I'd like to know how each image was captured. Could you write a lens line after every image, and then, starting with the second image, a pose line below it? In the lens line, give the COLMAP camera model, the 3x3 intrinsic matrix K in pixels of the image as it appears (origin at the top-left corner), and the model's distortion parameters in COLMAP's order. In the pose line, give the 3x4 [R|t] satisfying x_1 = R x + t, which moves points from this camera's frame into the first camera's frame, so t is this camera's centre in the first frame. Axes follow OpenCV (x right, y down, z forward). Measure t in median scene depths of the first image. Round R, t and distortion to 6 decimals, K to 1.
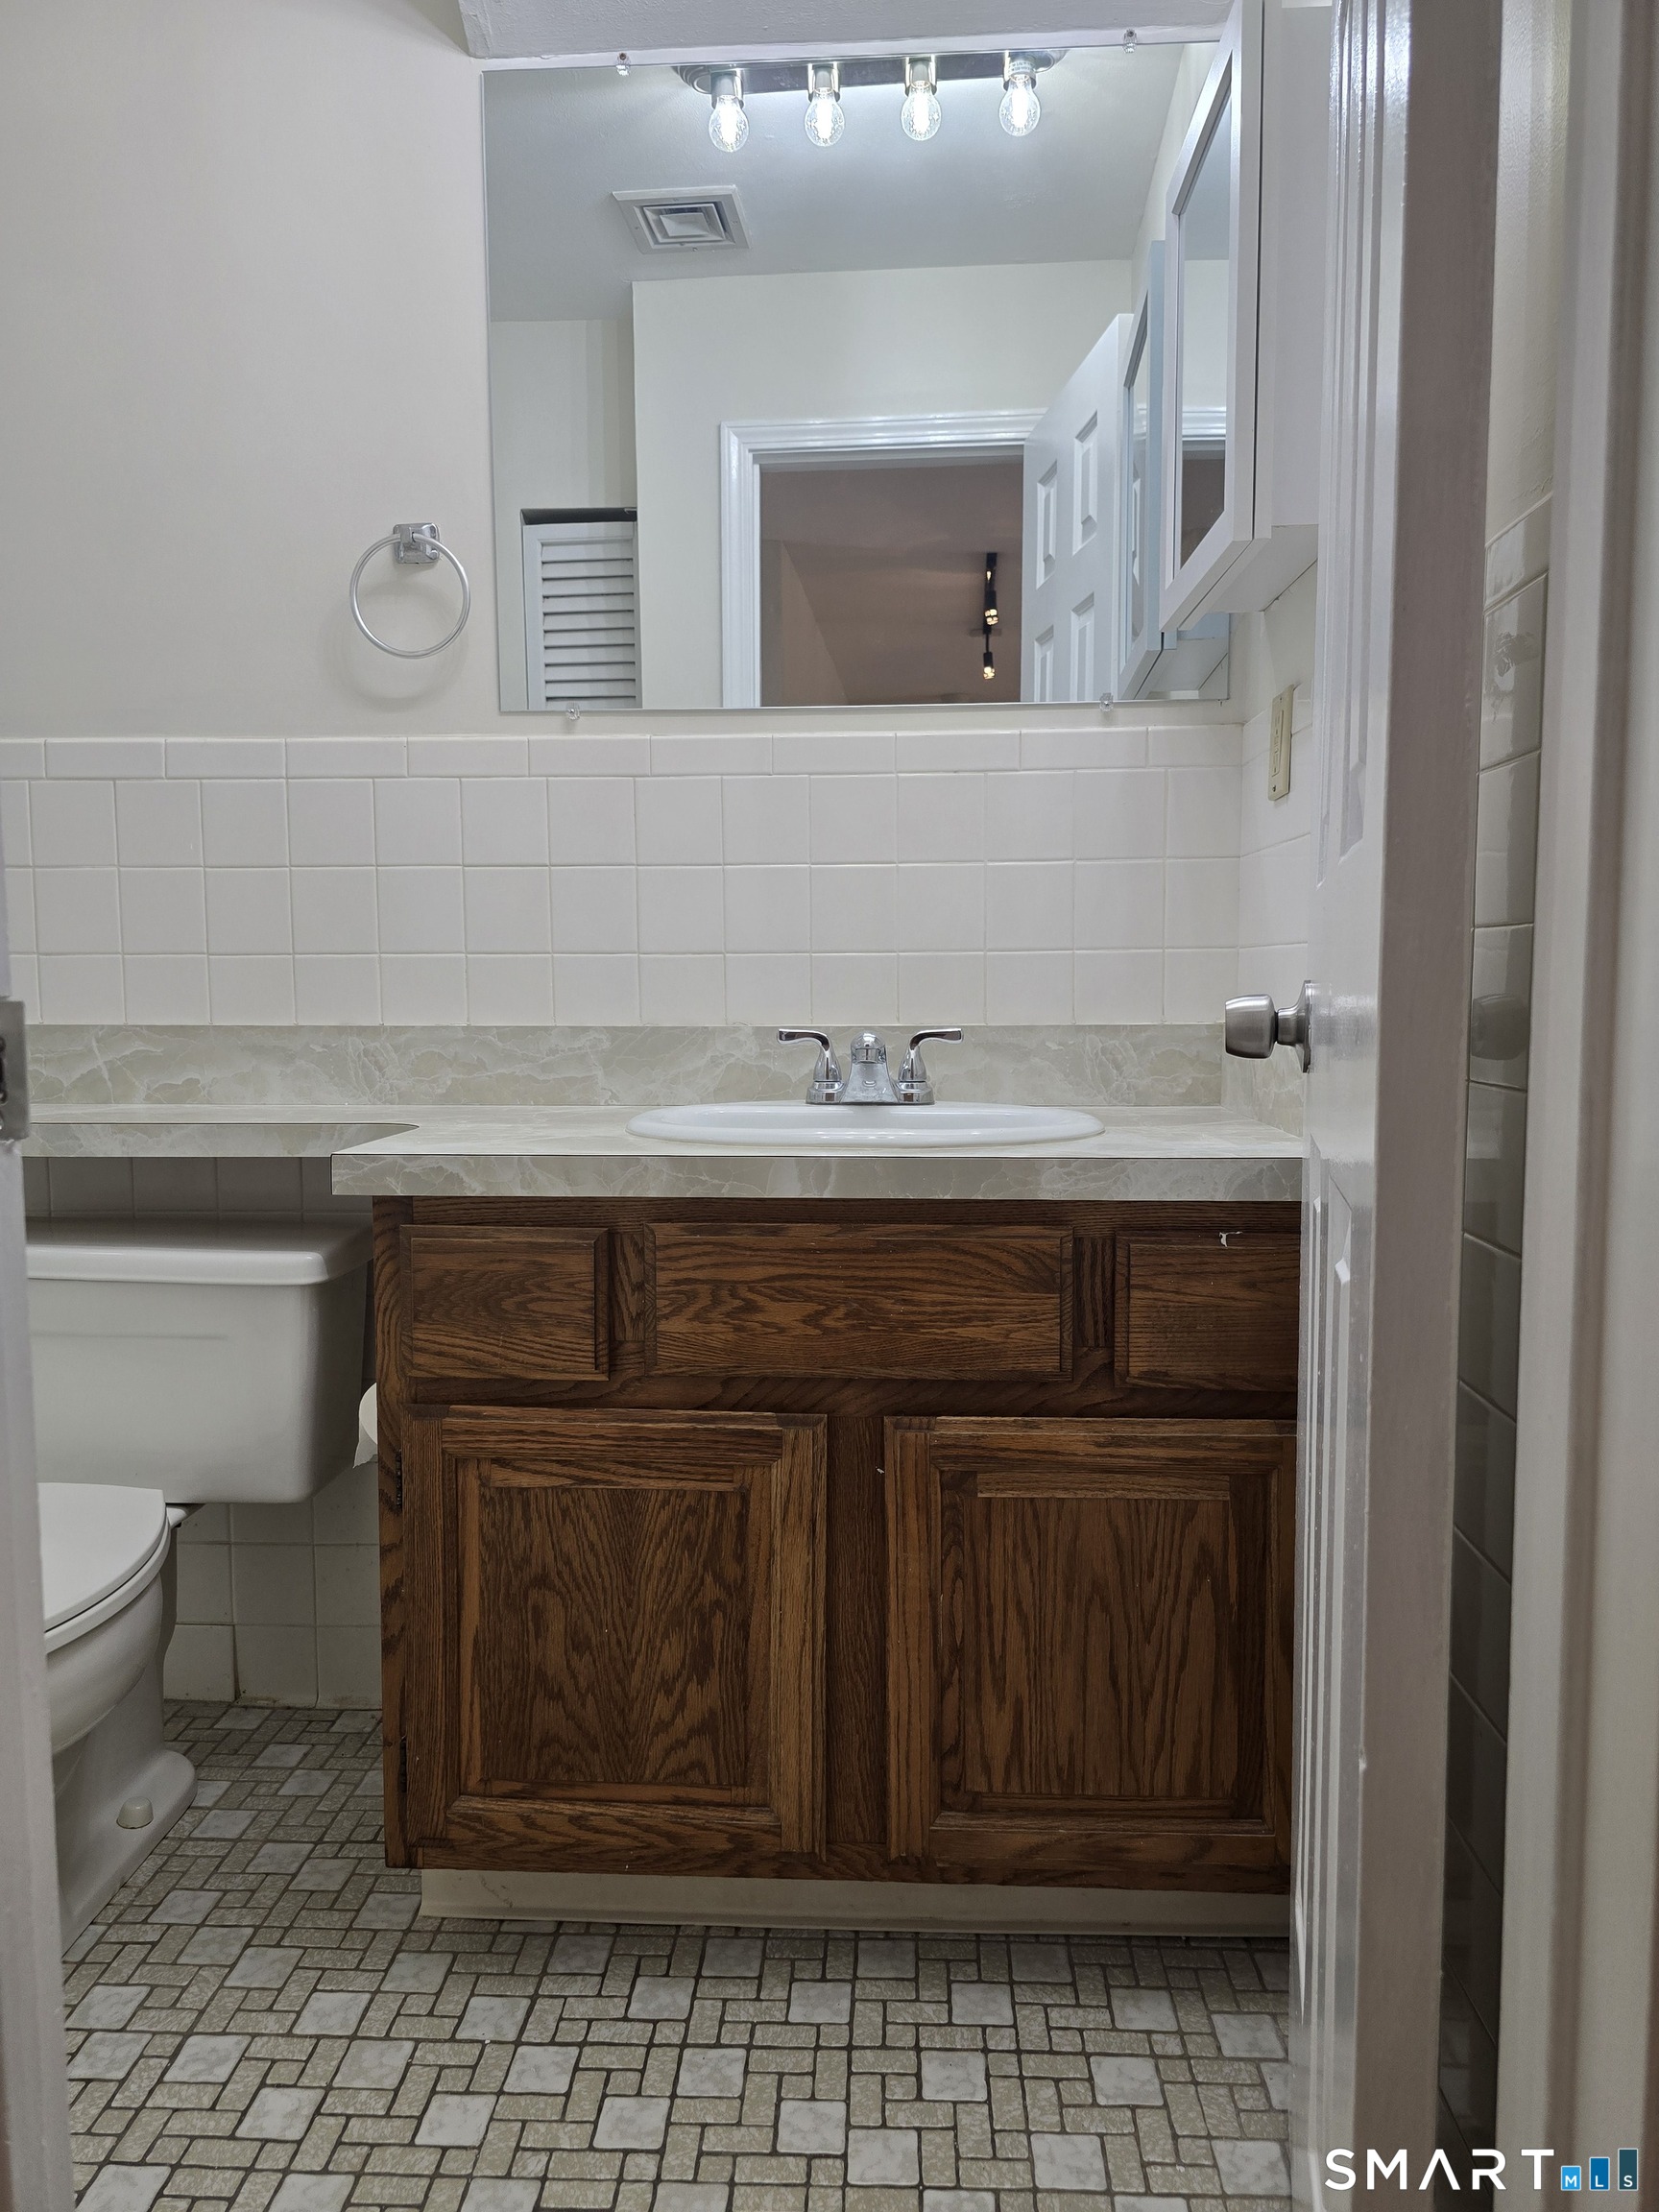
lens RADIAL K [[1479.9, 0, 829.5], [0, 1479.9, 1106.0], [0, 0, 1]] dist [0.055063, -0.042610]
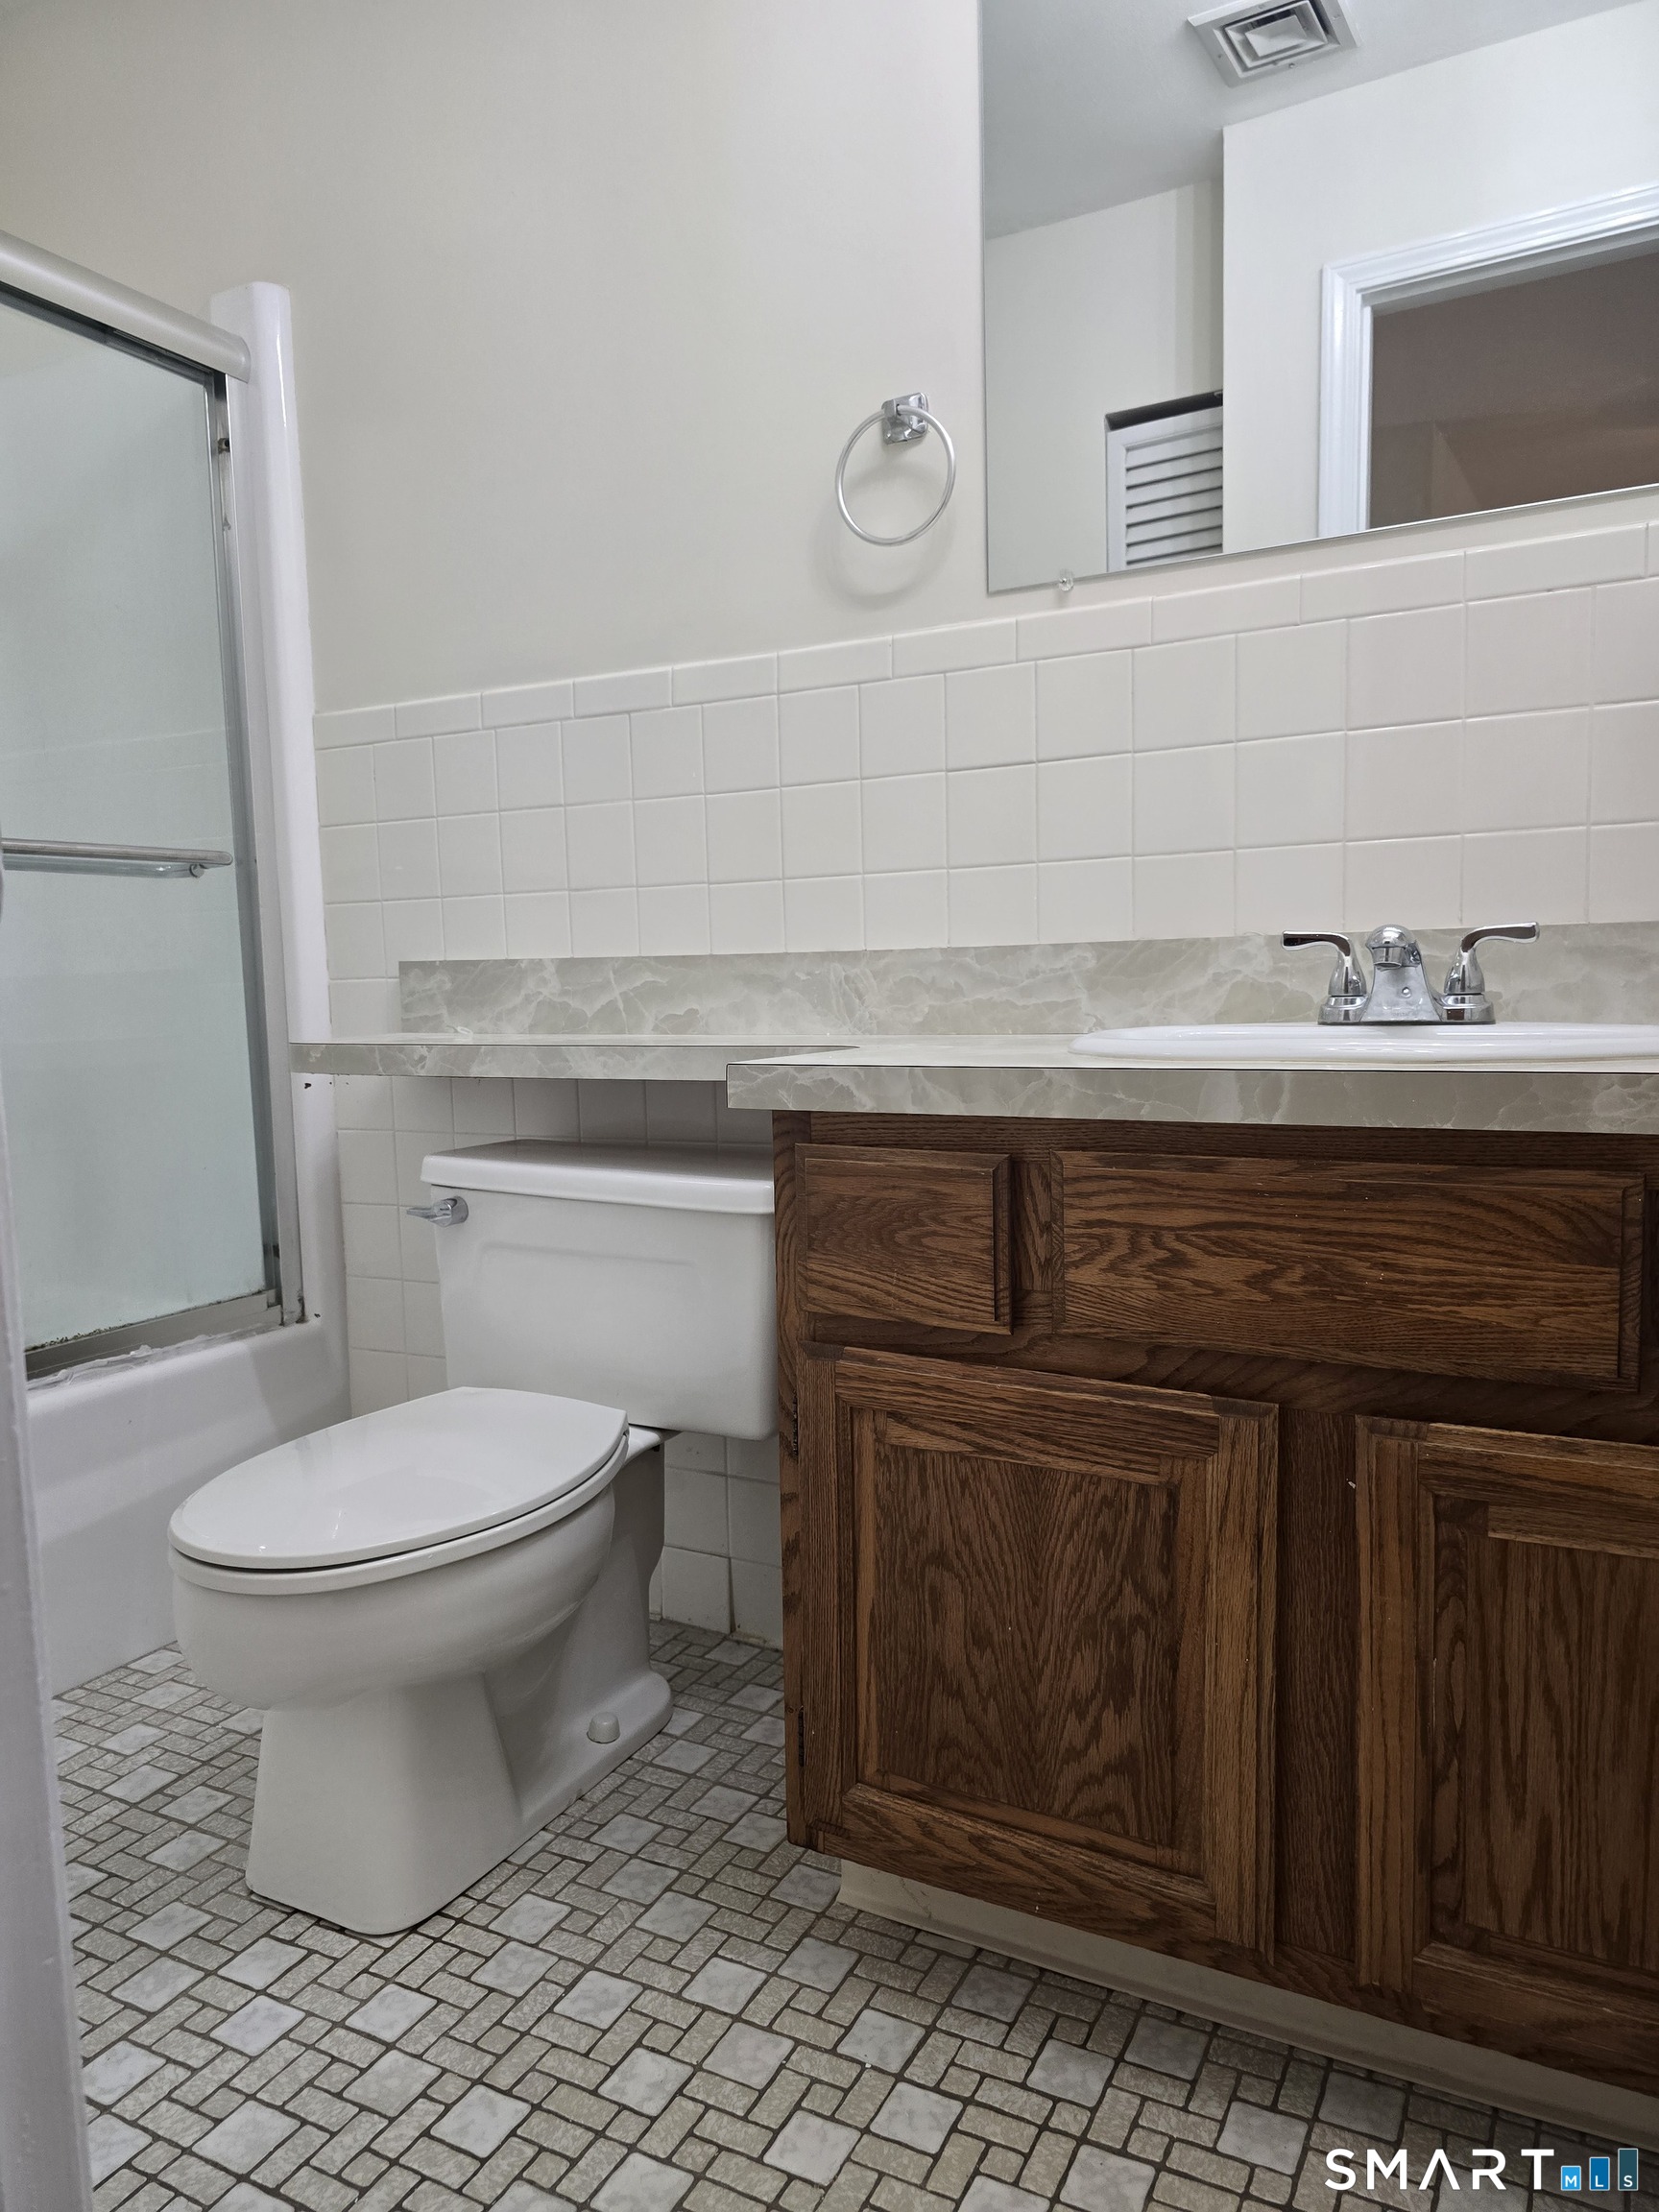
lens RADIAL K [[1480.7, 0, 860.2], [0, 1480.7, 1120.9], [0, 0, 1]] dist [0.048045, -0.038806]
pose [[0.908738, 0.023669, -0.416696, 0.120151], [-0.015516, 0.999616, 0.022940, 0.044264], [0.417079, -0.014381, 0.908756, 0.197214]]
